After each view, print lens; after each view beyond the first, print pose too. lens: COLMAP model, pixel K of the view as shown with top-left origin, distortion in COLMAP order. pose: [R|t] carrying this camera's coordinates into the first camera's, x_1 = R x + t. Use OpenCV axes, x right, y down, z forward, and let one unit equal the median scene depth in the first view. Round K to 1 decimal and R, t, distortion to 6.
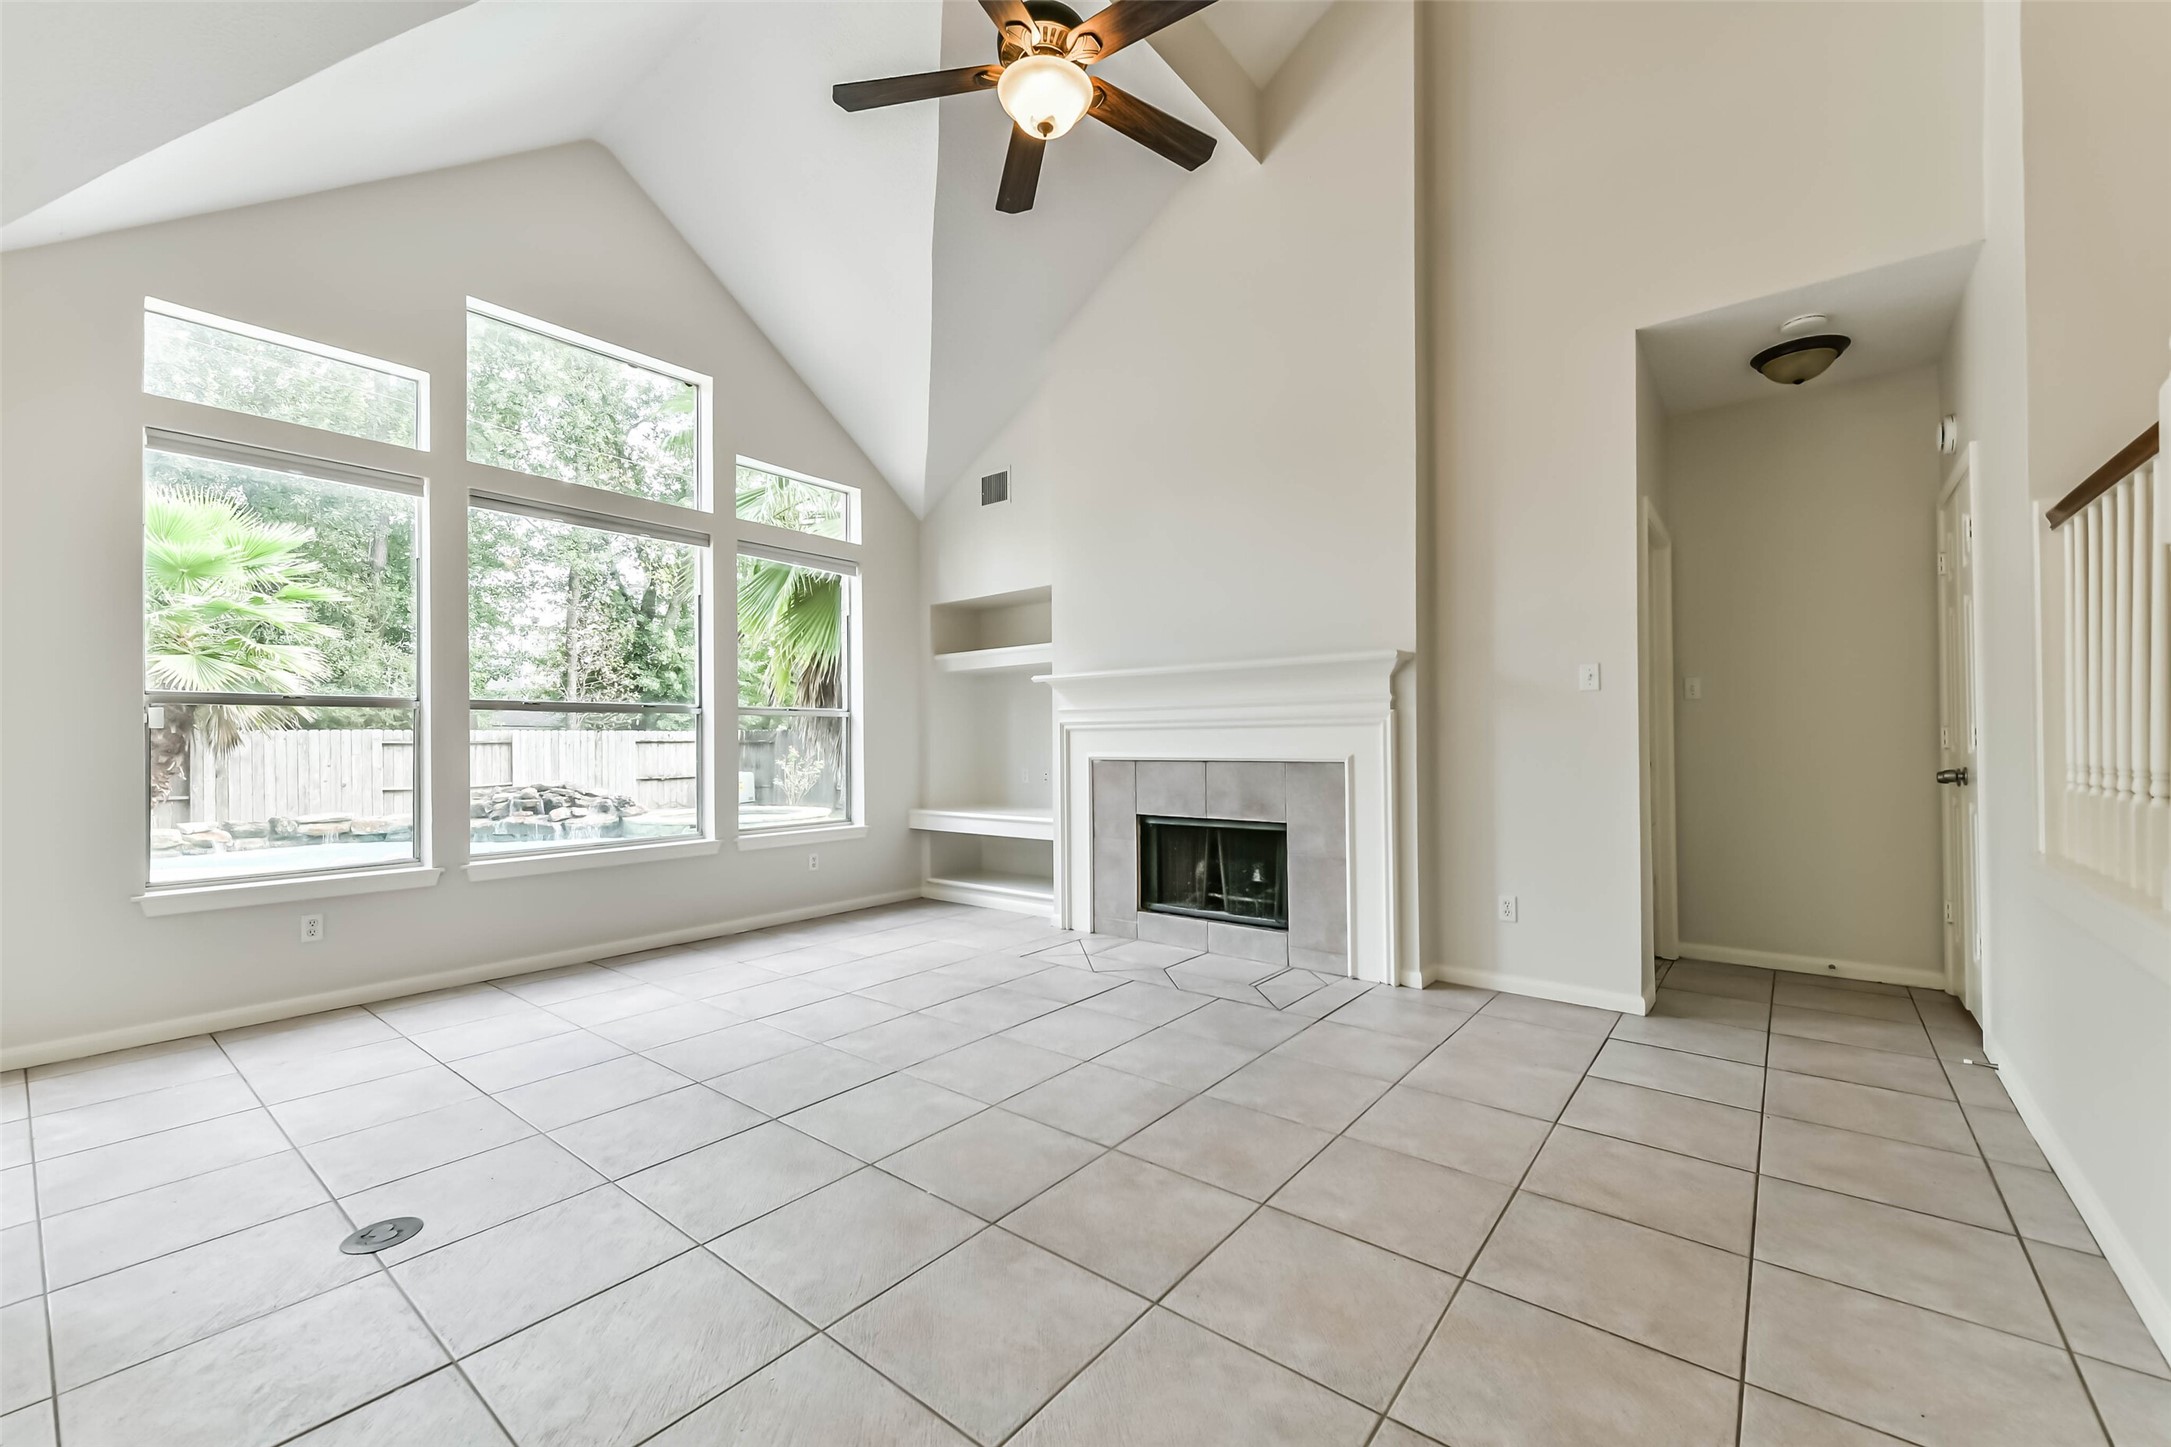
lens RADIAL K [[859.8, 0, 1081.3], [0, 859.8, 741.1], [0, 0, 1]] dist [0.007465, -0.000038]
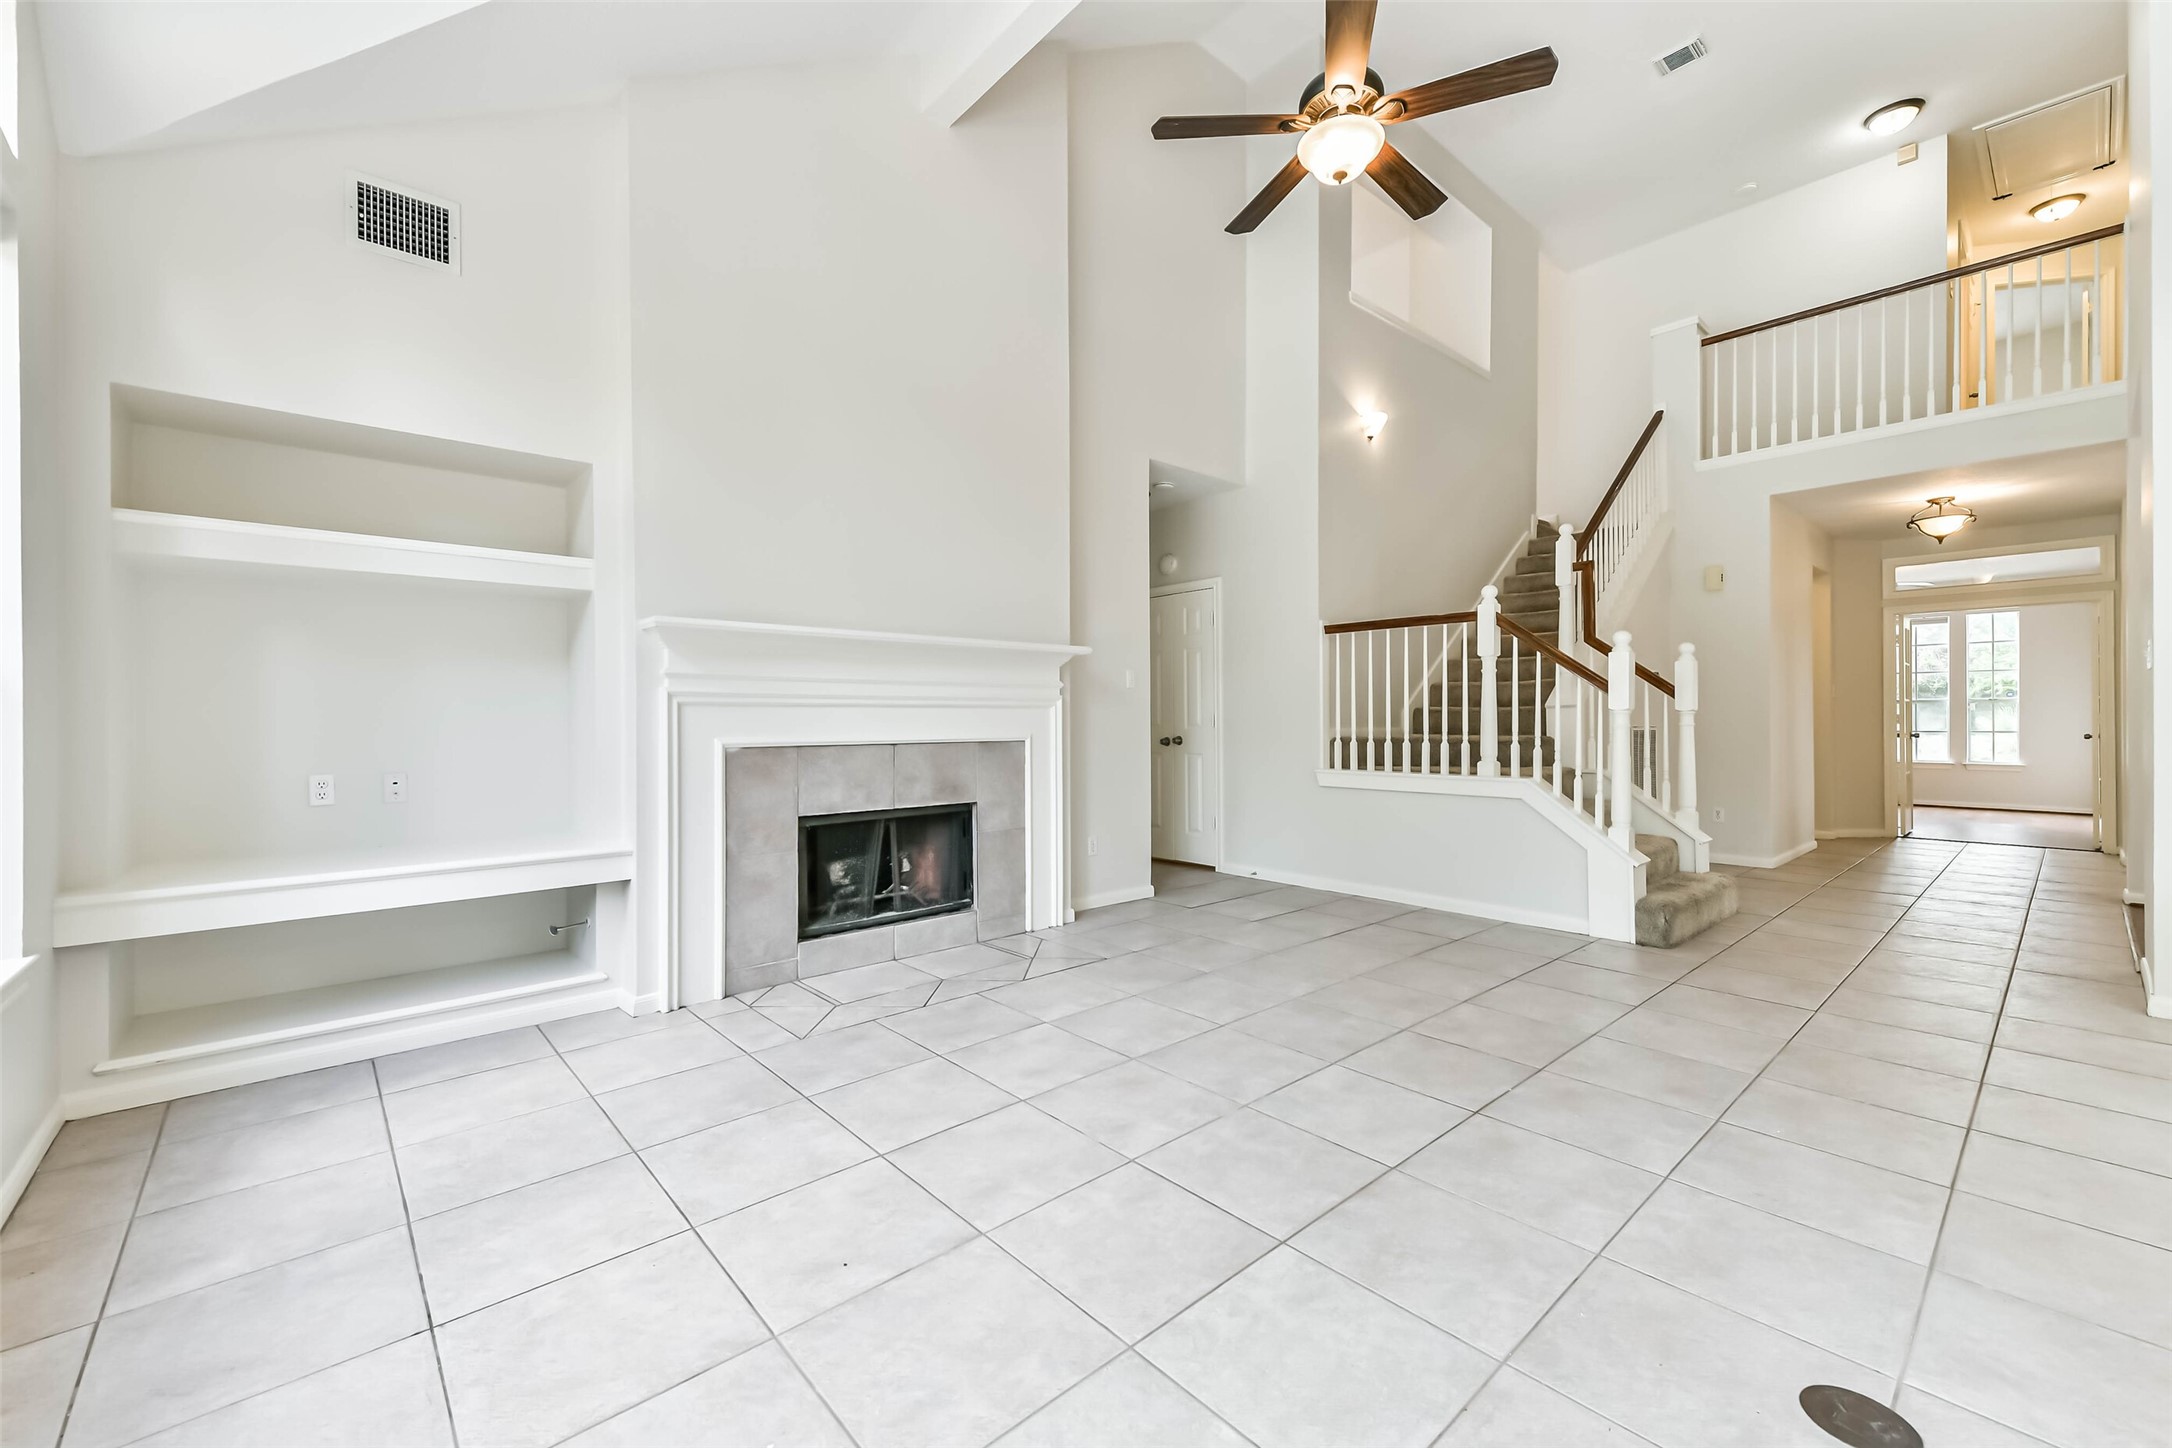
lens RADIAL K [[877.3, 0, 1091.3], [0, 877.3, 713.1], [0, 0, 1]] dist [0.034637, -0.000066]
pose [[0.151114, 0.012554, 0.988437, -0.775635], [-0.000651, 0.999920, -0.012600, 0.003015], [-0.988516, 0.001261, 0.151110, 0.711276]]
